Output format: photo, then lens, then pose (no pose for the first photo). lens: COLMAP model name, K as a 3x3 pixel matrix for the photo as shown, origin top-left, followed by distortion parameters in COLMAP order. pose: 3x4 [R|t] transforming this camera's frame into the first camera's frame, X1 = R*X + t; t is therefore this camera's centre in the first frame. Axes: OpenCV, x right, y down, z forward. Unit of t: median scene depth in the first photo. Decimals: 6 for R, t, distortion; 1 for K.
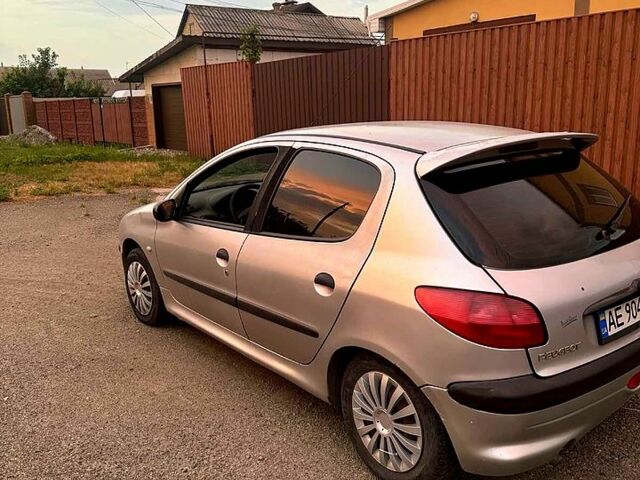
lens RADIAL K [[624.5, 0, 320.0], [0, 624.5, 240.0], [0, 0, 1]] dist [-0.073252, -0.016640]
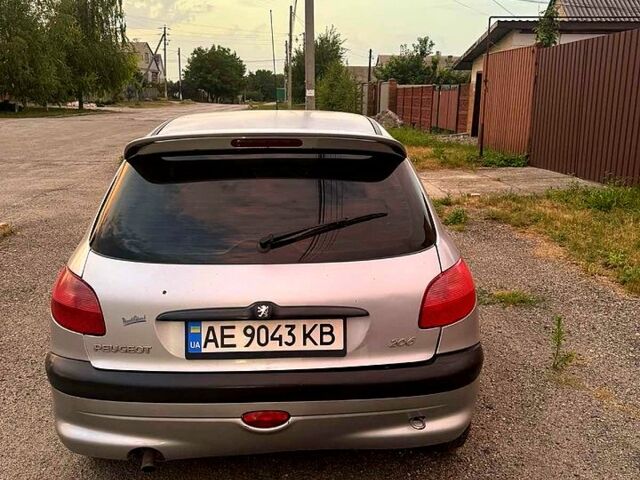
lens RADIAL K [[624.5, 0, 320.0], [0, 624.5, 240.0], [0, 0, 1]] dist [-0.073252, -0.016640]
pose [[0.799529, 0.135318, -0.585186, 0.135176], [-0.124594, 0.990464, 0.058803, -0.008871], [0.587563, 0.025896, 0.808764, 0.048526]]
